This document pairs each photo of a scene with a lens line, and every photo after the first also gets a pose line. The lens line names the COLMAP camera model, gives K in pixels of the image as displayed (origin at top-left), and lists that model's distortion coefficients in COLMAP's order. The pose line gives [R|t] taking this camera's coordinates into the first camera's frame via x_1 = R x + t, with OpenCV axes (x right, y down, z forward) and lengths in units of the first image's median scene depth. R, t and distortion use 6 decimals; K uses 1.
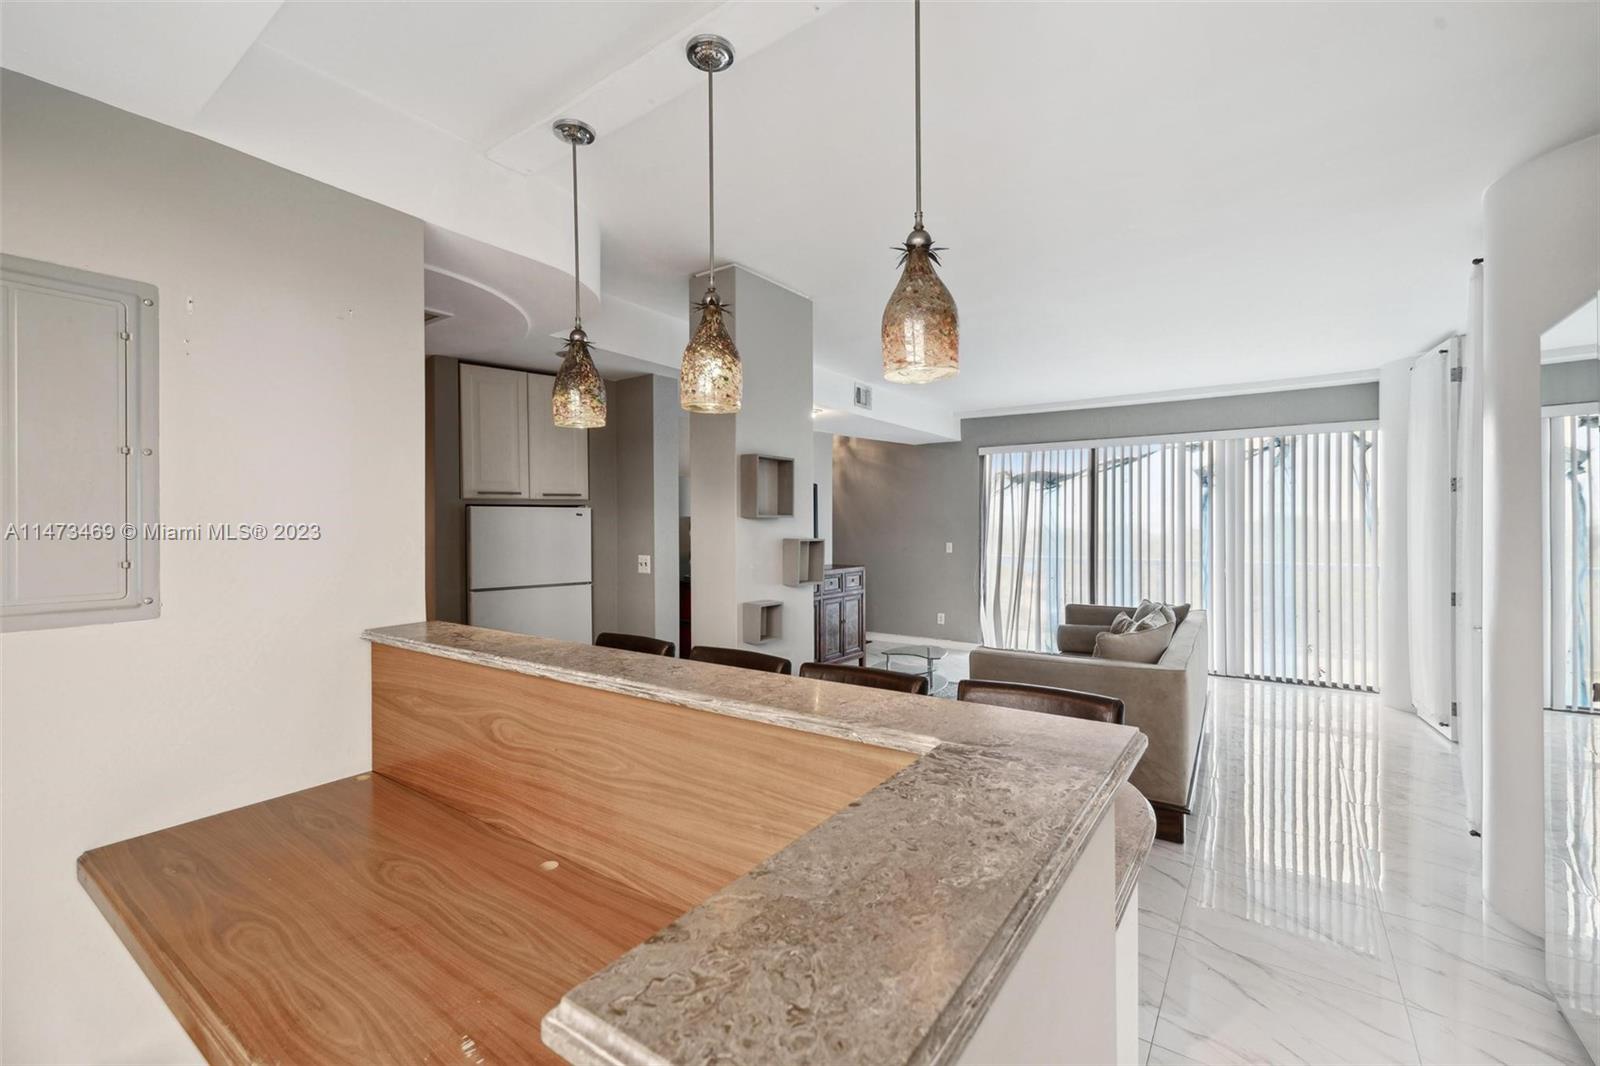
lens RADIAL K [[684.5, 0, 801.6], [0, 684.5, 524.0], [0, 0, 1]] dist [0.000864, 0.000569]
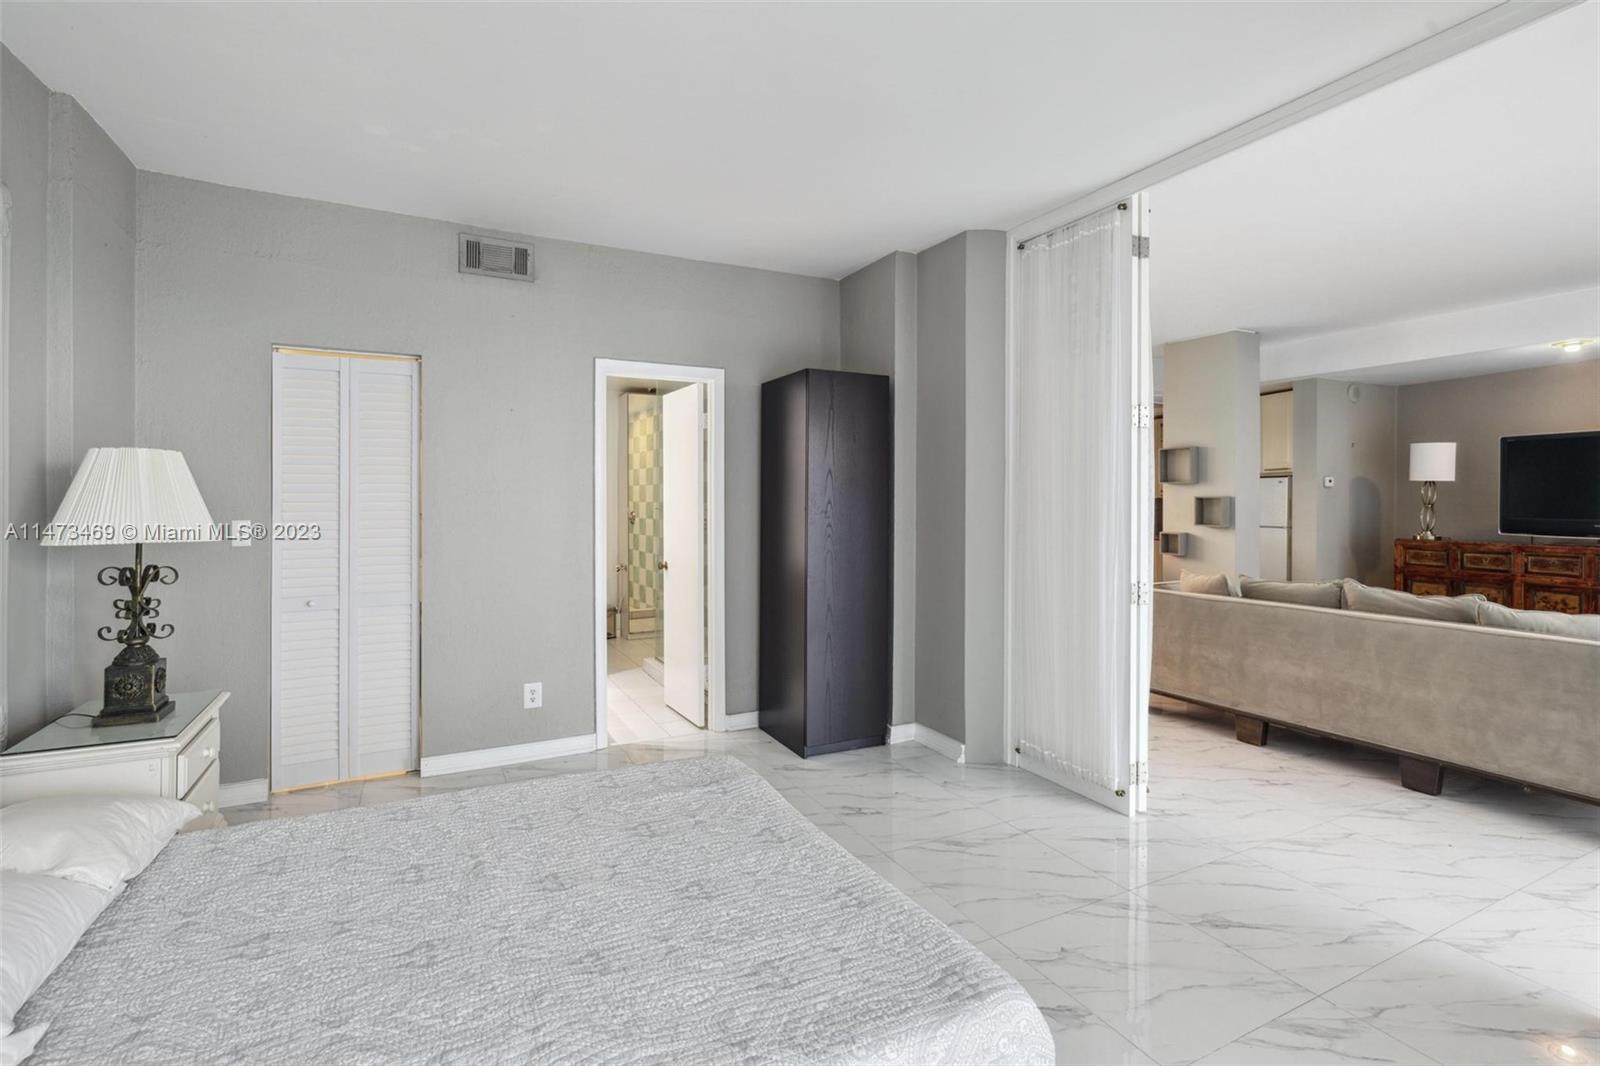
lens RADIAL K [[738.4, 0, 799.0], [0, 738.4, 498.2], [0, 0, 1]] dist [-0.006518, 0.002409]
pose [[-0.470702, 0.001258, -0.882291, 1.065310], [-0.001630, 0.999996, 0.002295, 0.013029], [0.882291, 0.002518, -0.470698, 0.542334]]
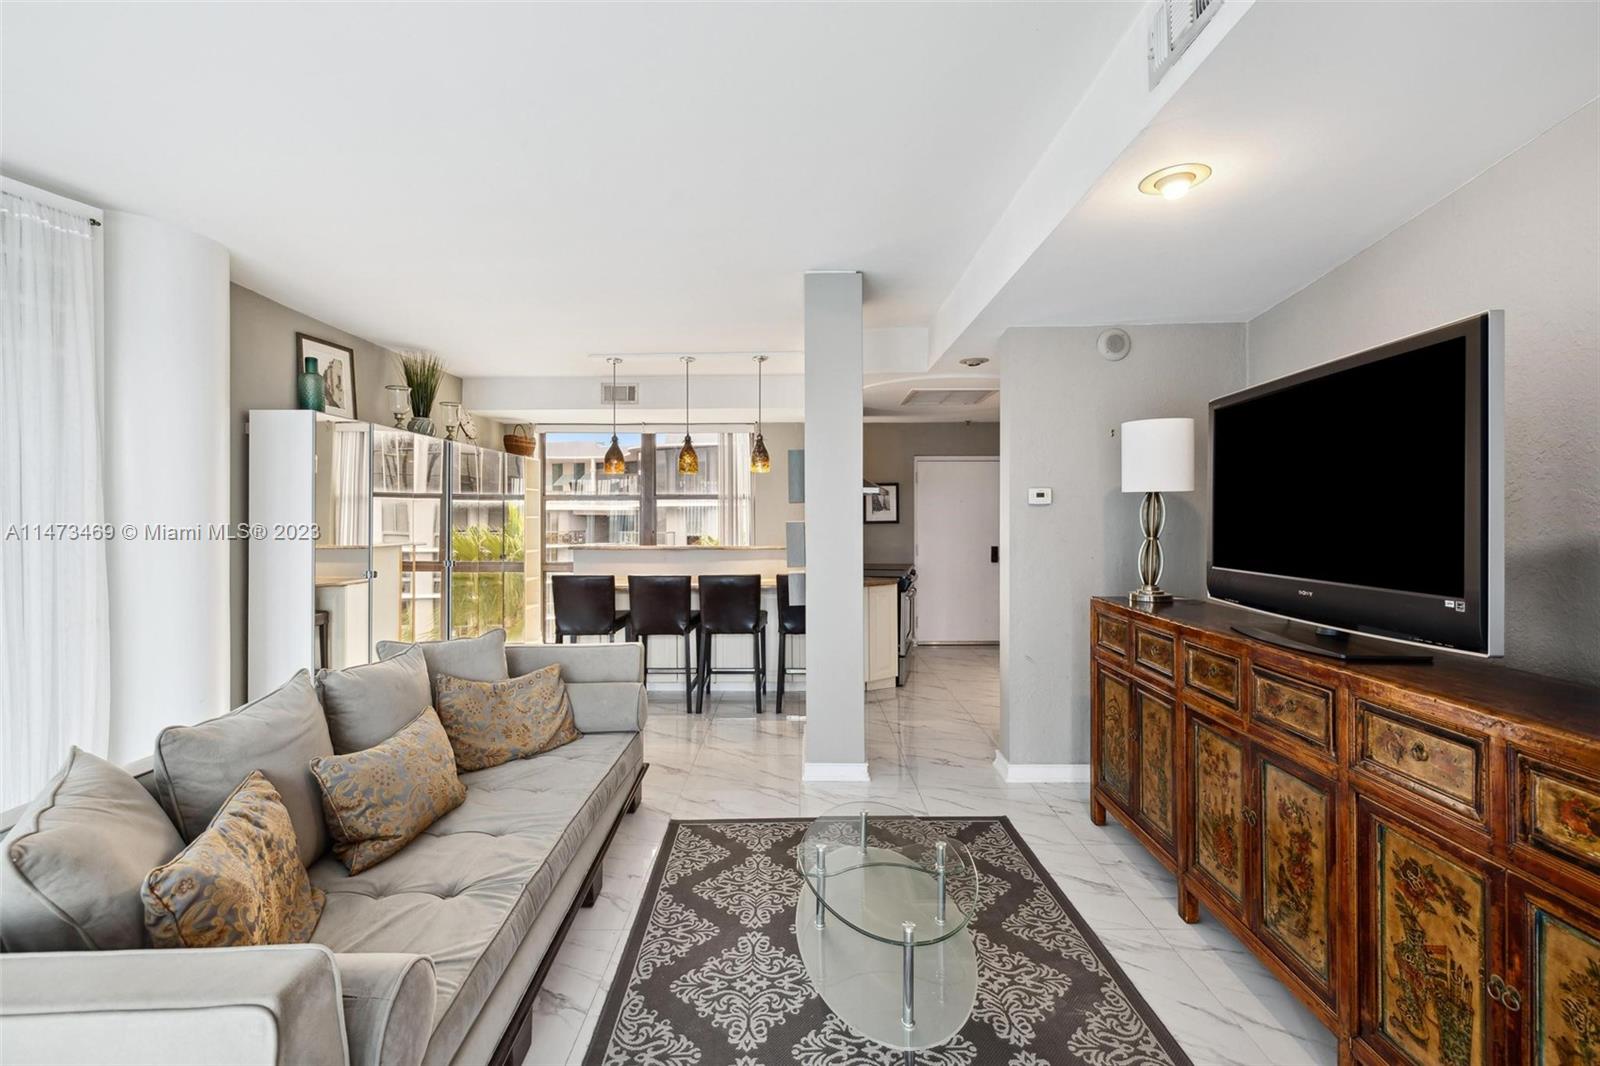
lens RADIAL K [[684.5, 0, 797.7], [0, 684.5, 514.2], [0, 0, 1]] dist [0.000864, 0.000569]
pose [[-0.820471, 0.003256, -0.571679, 0.336690], [0.005666, 0.999981, -0.002437, 0.006798], [0.571660, -0.005238, -0.820474, 1.051080]]
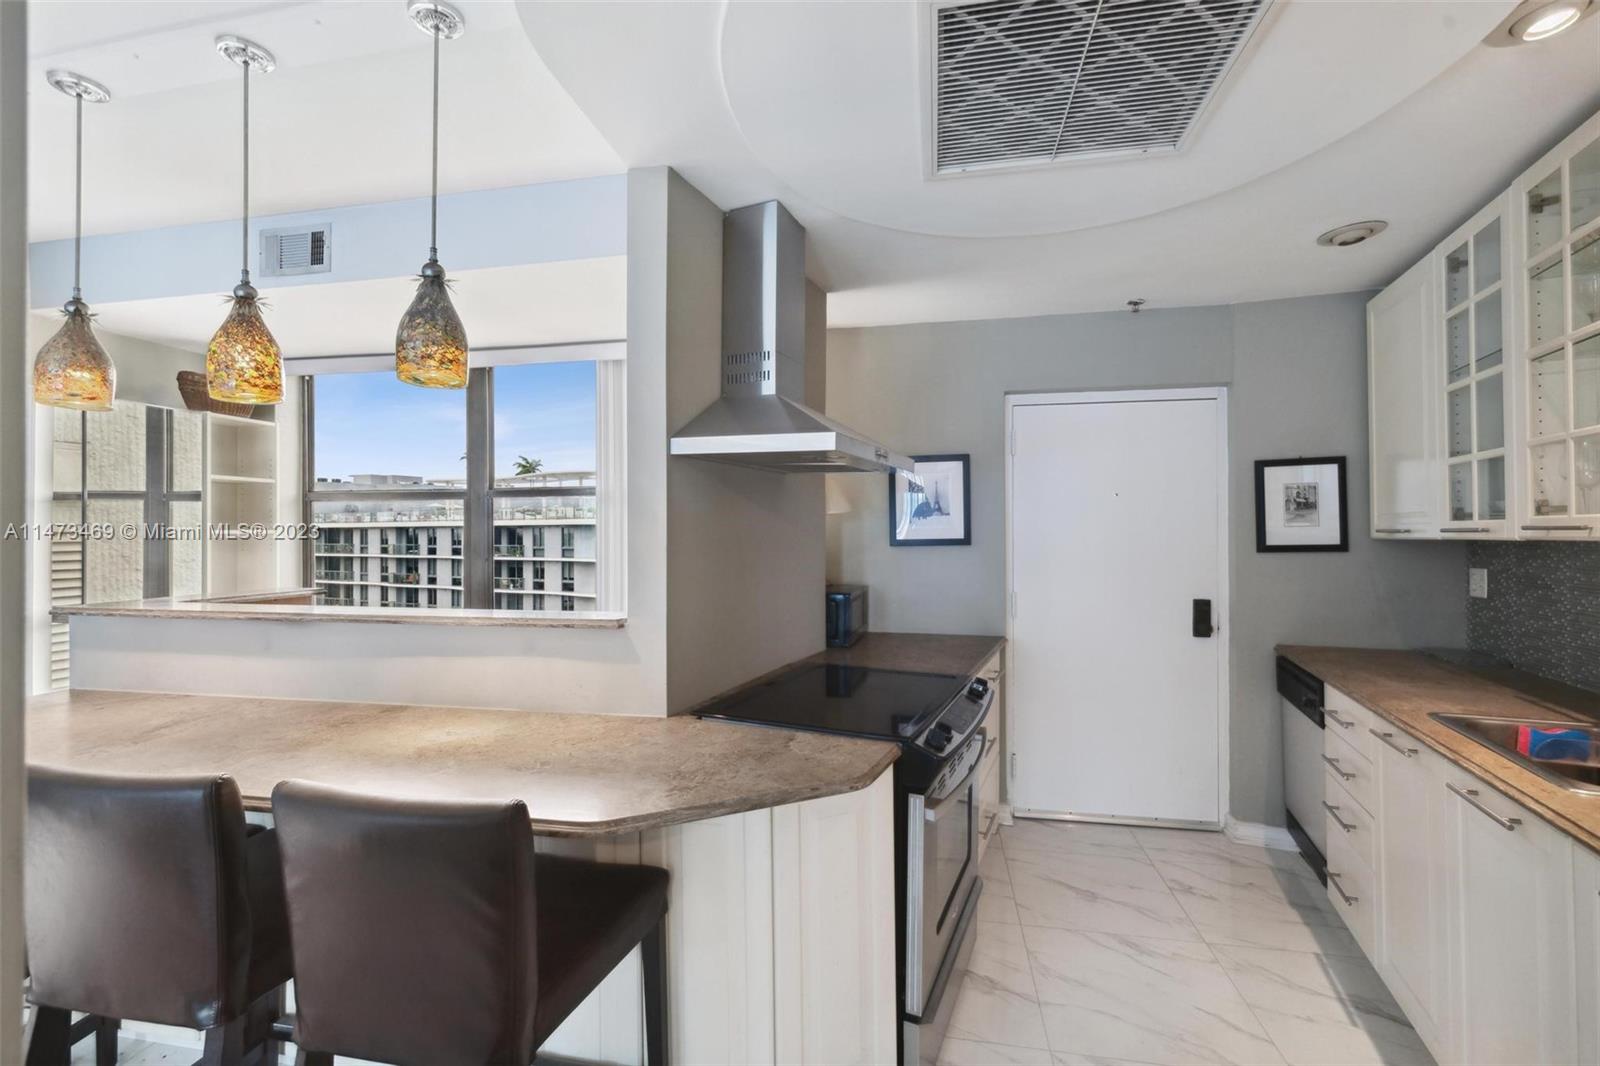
lens RADIAL K [[684.5, 0, 797.9], [0, 684.5, 526.3], [0, 0, 1]] dist [0.000864, 0.000569]
pose [[-0.912205, 0.003742, -0.409718, -0.132795], [0.007022, 0.999954, -0.006503, 0.009056], [0.409675, -0.008809, -0.912189, 0.620723]]
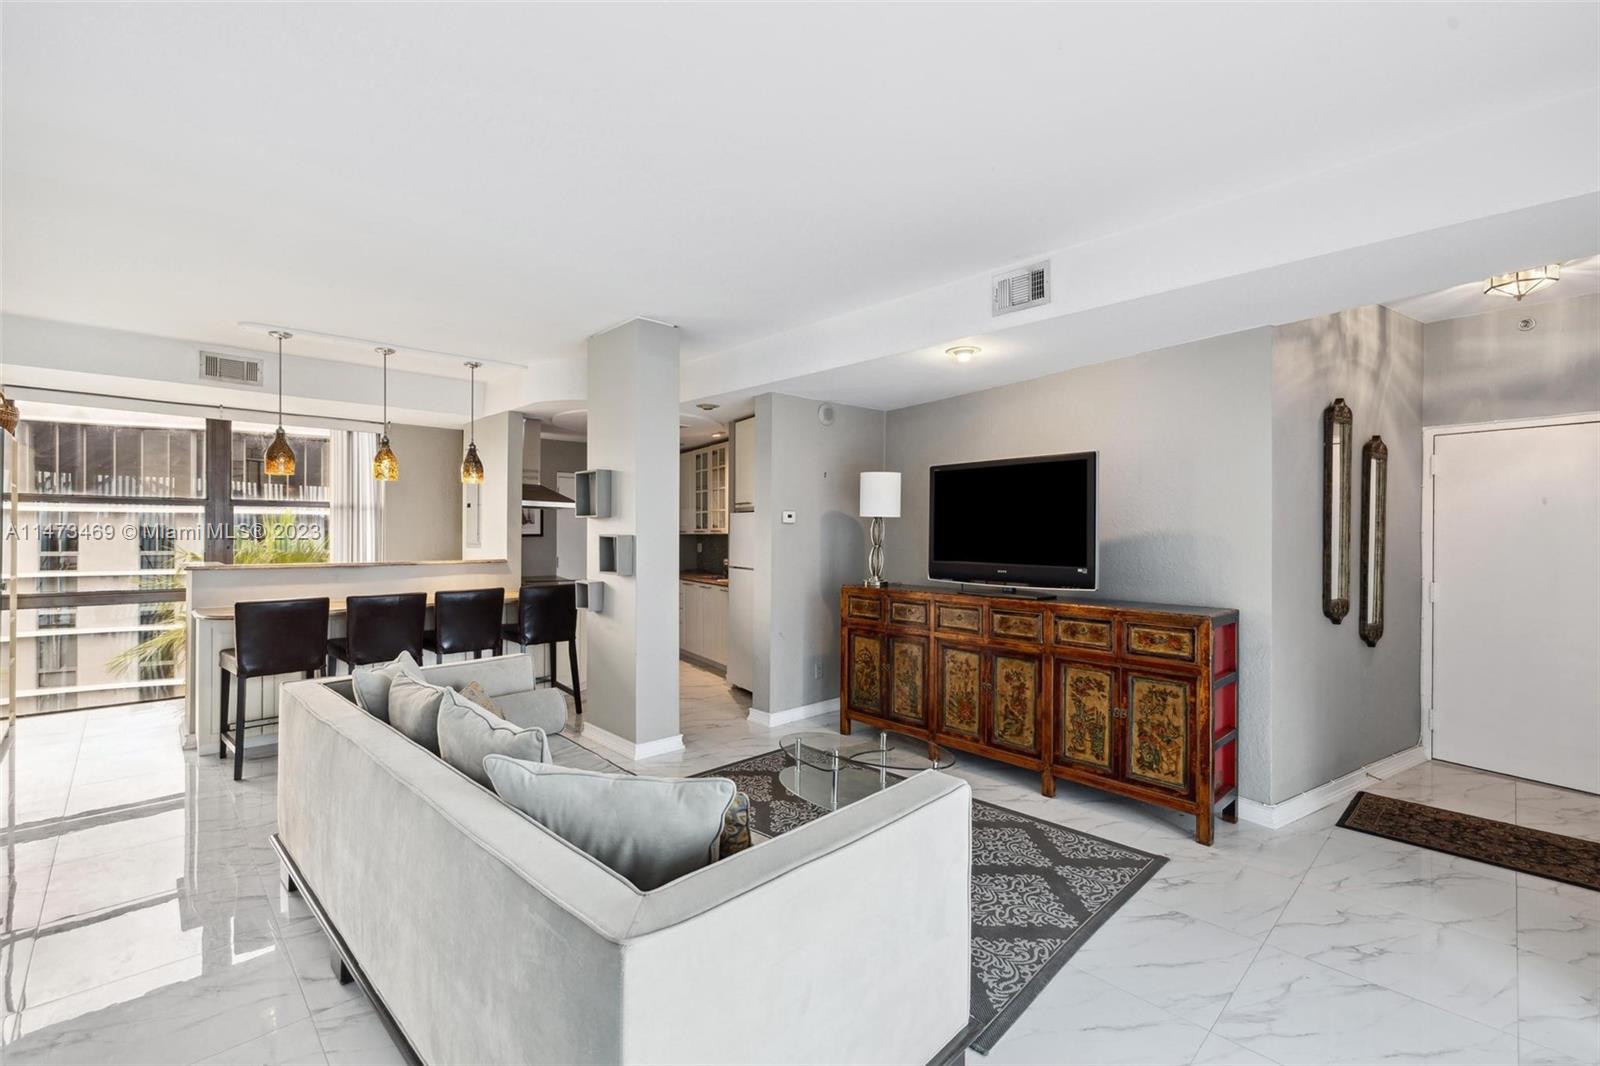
lens RADIAL K [[684.5, 0, 798.4], [0, 684.5, 530.2], [0, 0, 1]] dist [0.000864, 0.000569]
pose [[-0.195427, 0.001407, -0.980717, 0.614746], [-0.003724, 0.999991, 0.002177, 0.005177], [0.980711, 0.004078, -0.195420, 0.867888]]
